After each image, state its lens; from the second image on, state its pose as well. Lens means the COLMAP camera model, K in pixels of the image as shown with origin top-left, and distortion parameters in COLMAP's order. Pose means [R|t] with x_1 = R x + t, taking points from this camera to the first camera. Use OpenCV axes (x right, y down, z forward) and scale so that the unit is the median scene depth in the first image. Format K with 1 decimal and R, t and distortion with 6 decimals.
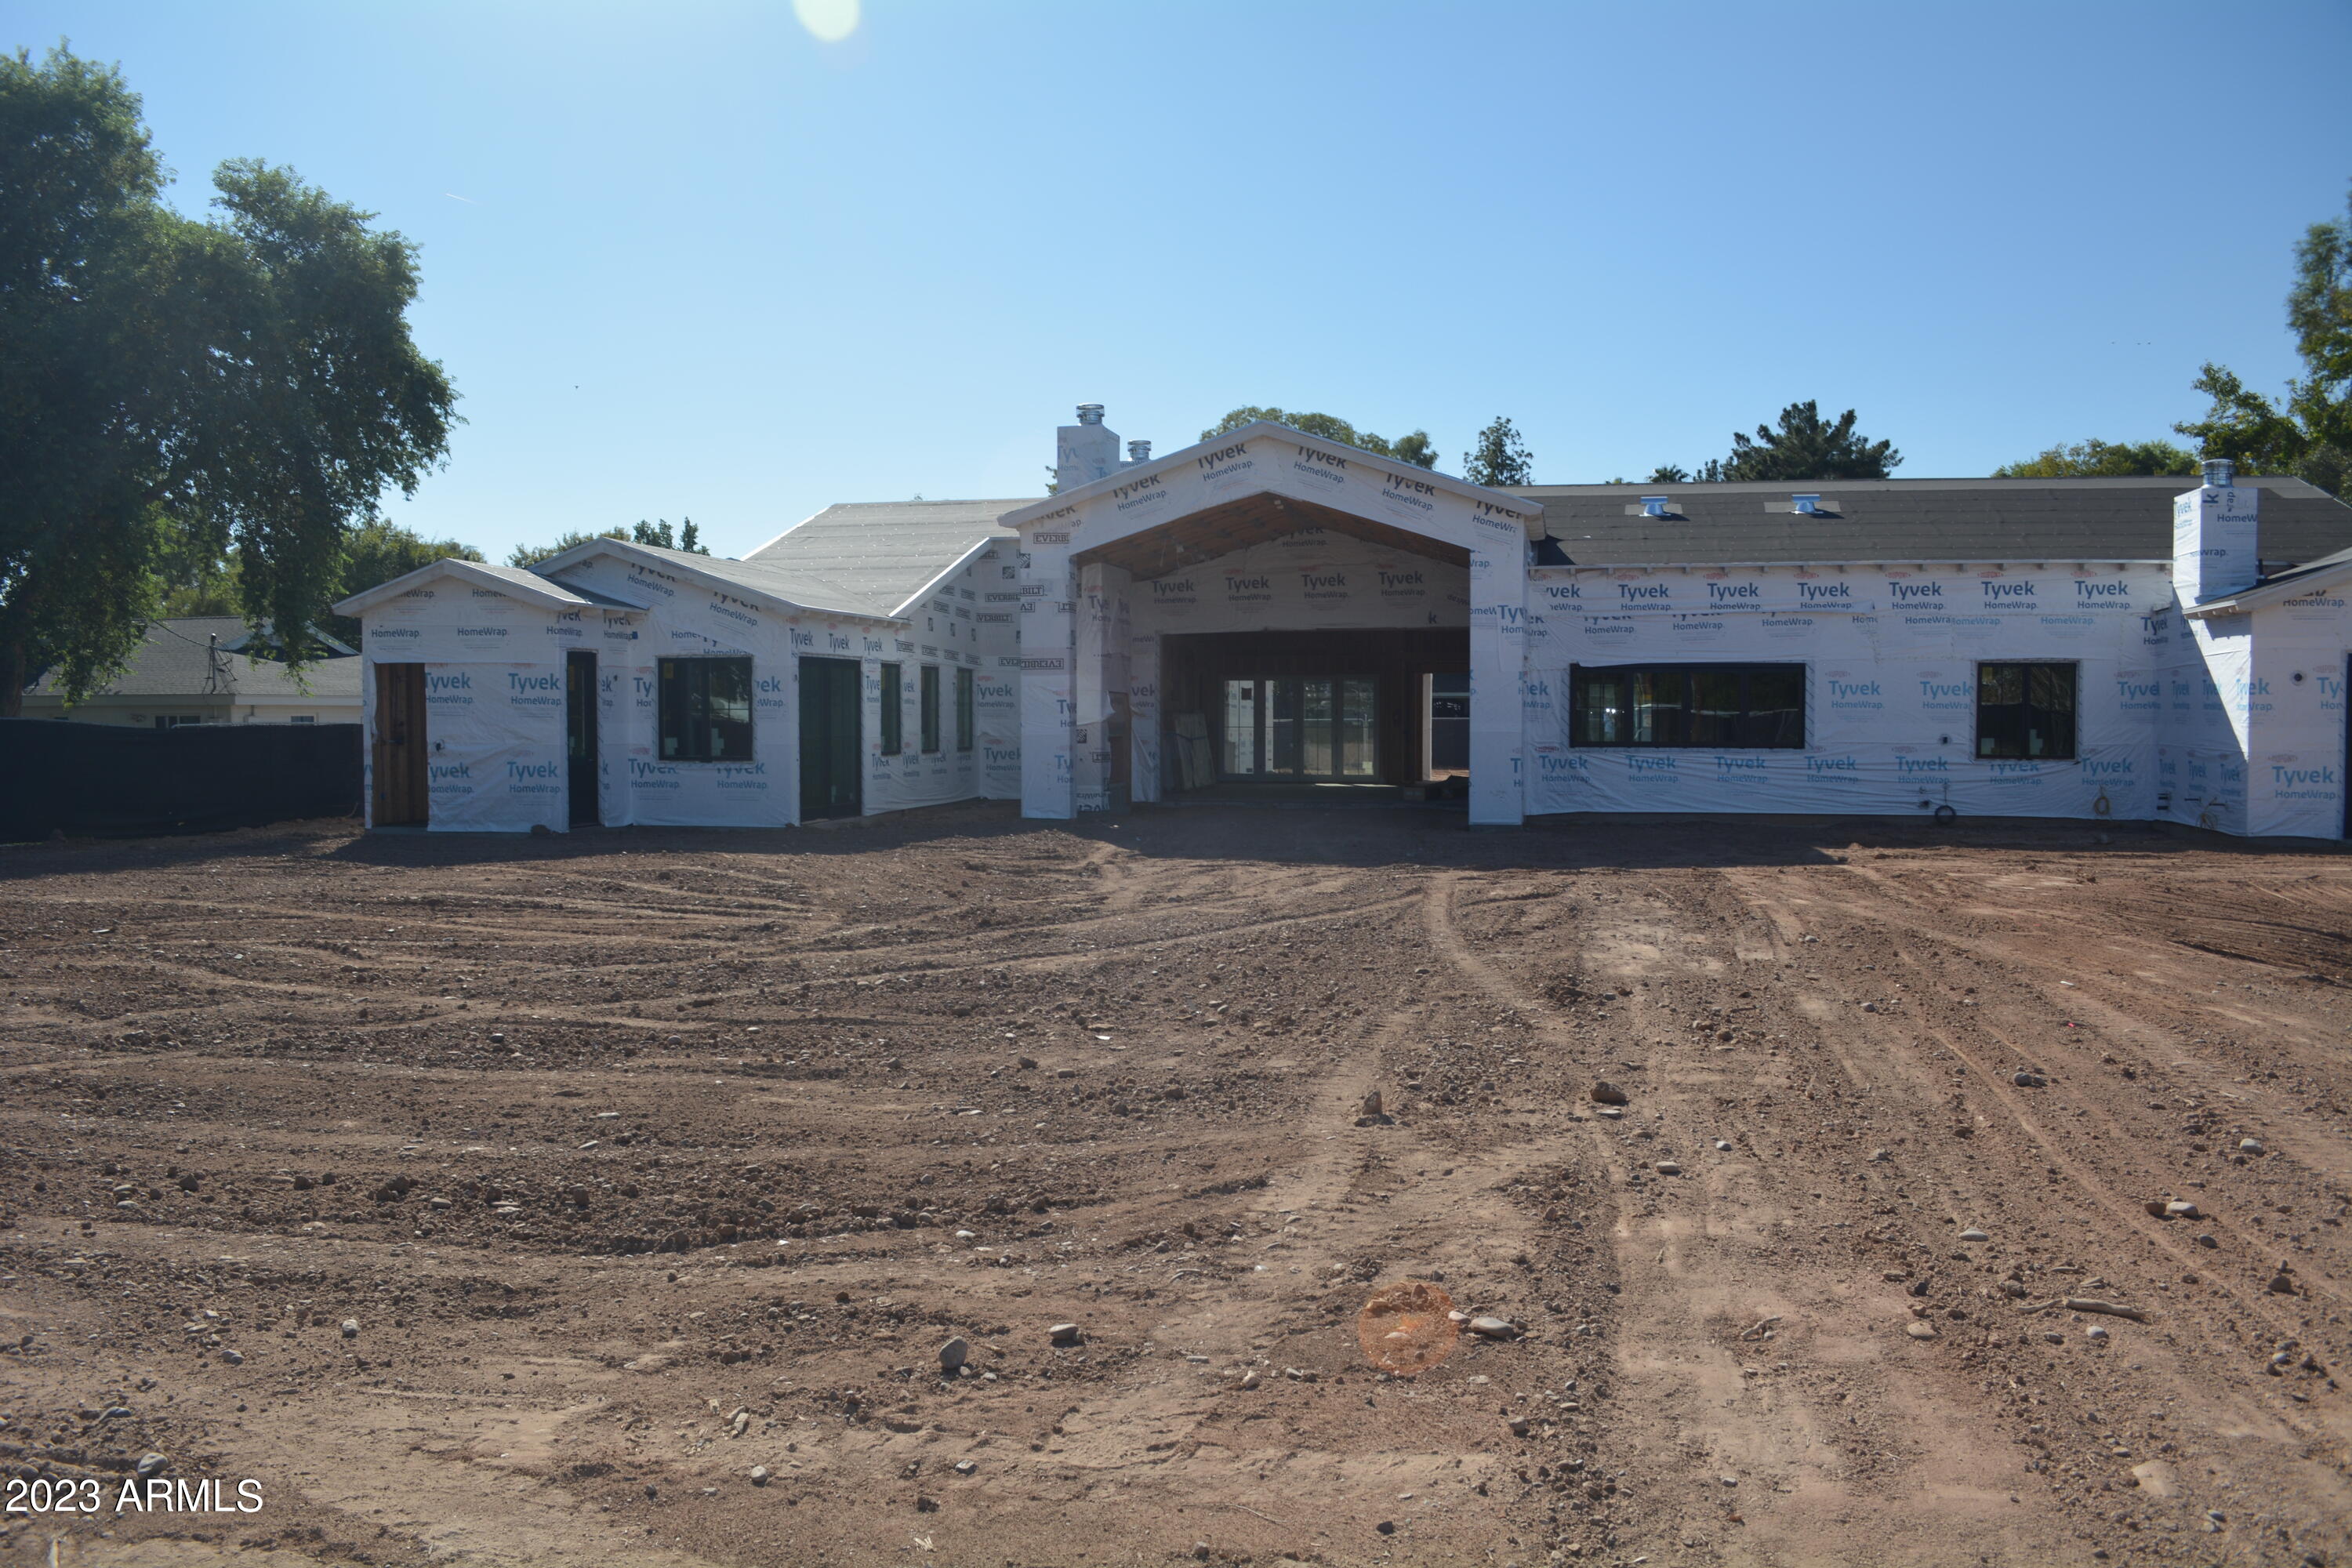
lens RADIAL K [[1904.7, 0, 1176.0], [0, 1904.7, 784.0], [0, 0, 1]] dist [-0.093275, 0.016585]
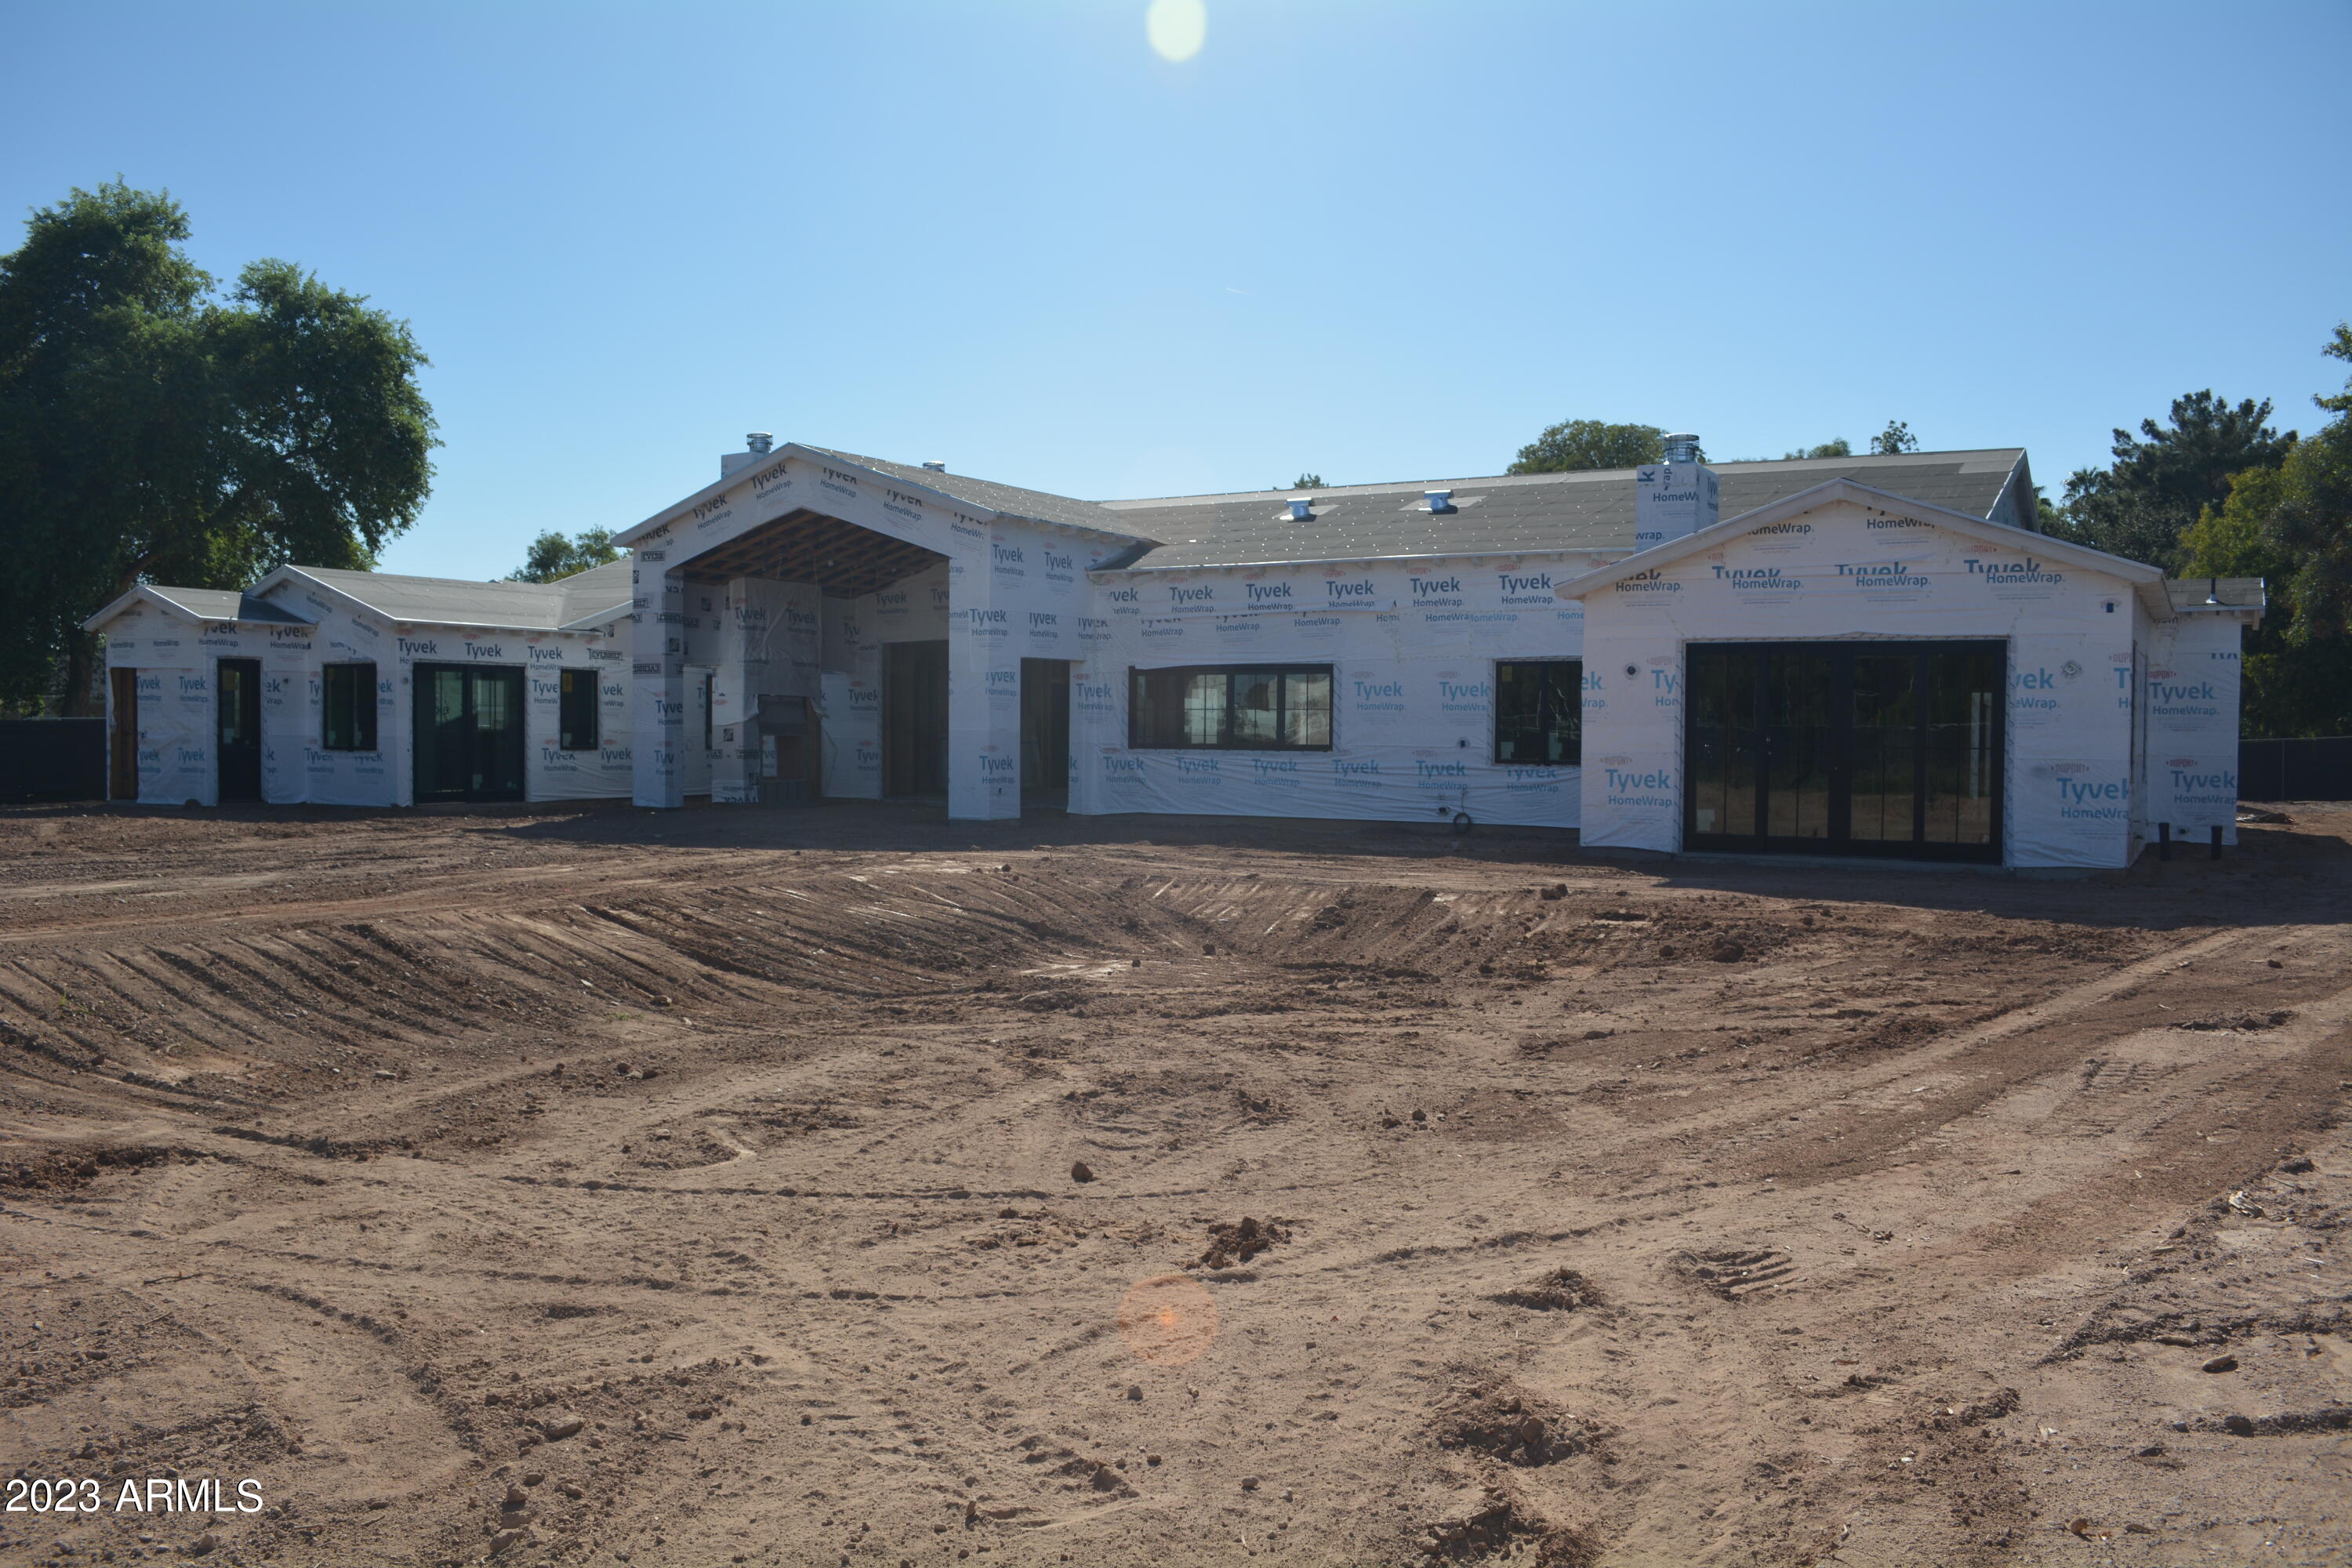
lens RADIAL K [[1904.7, 0, 1176.0], [0, 1904.7, 784.0], [0, 0, 1]] dist [-0.093275, 0.016585]
pose [[0.949007, 0.016200, -0.314839, 0.576579], [-0.020308, 0.999746, -0.009772, 0.009261], [0.314600, 0.015668, 0.949095, 0.044605]]
